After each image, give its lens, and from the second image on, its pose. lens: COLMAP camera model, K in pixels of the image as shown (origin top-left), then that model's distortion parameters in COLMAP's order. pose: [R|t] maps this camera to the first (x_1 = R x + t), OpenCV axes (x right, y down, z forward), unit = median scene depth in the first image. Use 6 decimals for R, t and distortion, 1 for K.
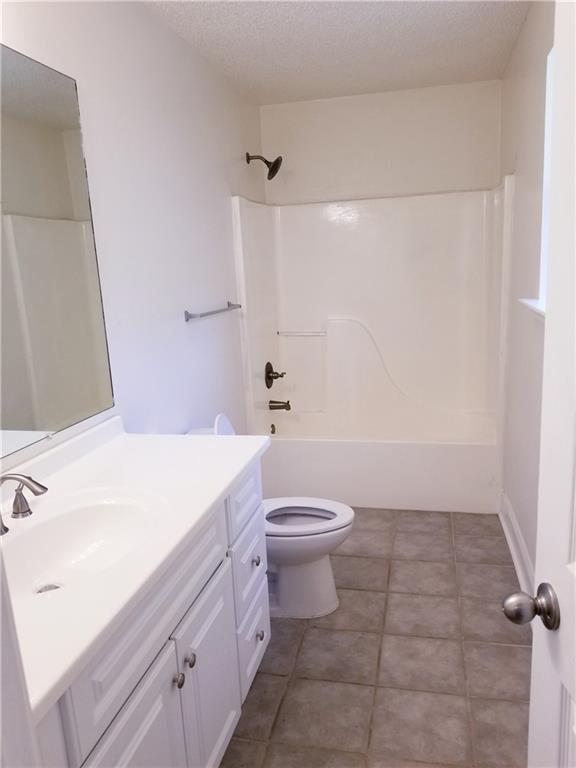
lens RADIAL K [[599.6, 0, 290.7], [0, 599.6, 384.7], [0, 0, 1]] dist [0.059820, -0.087621]
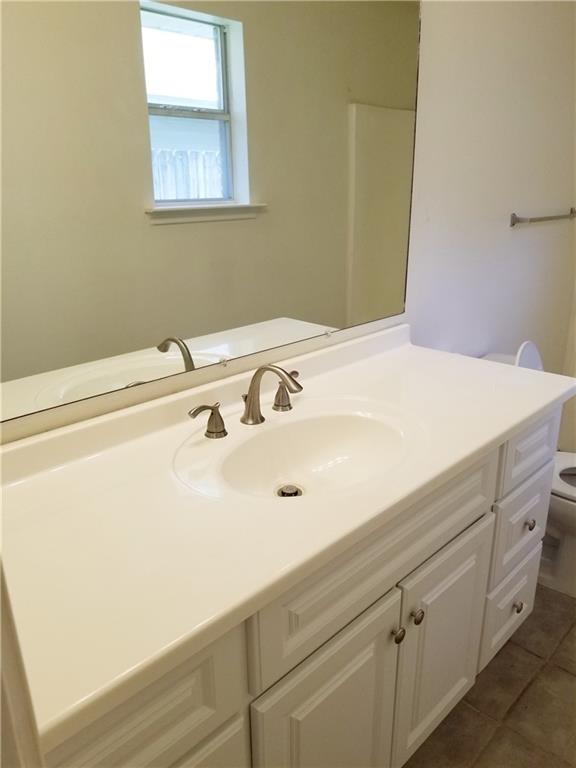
lens RADIAL K [[599.6, 0, 294.7], [0, 599.6, 388.9], [0, 0, 1]] dist [0.059820, -0.087621]
pose [[0.859599, 0.208097, -0.466675, 0.014099], [-0.135903, 0.973527, 0.183780, 0.003919], [0.492565, -0.094555, 0.865124, 0.147032]]
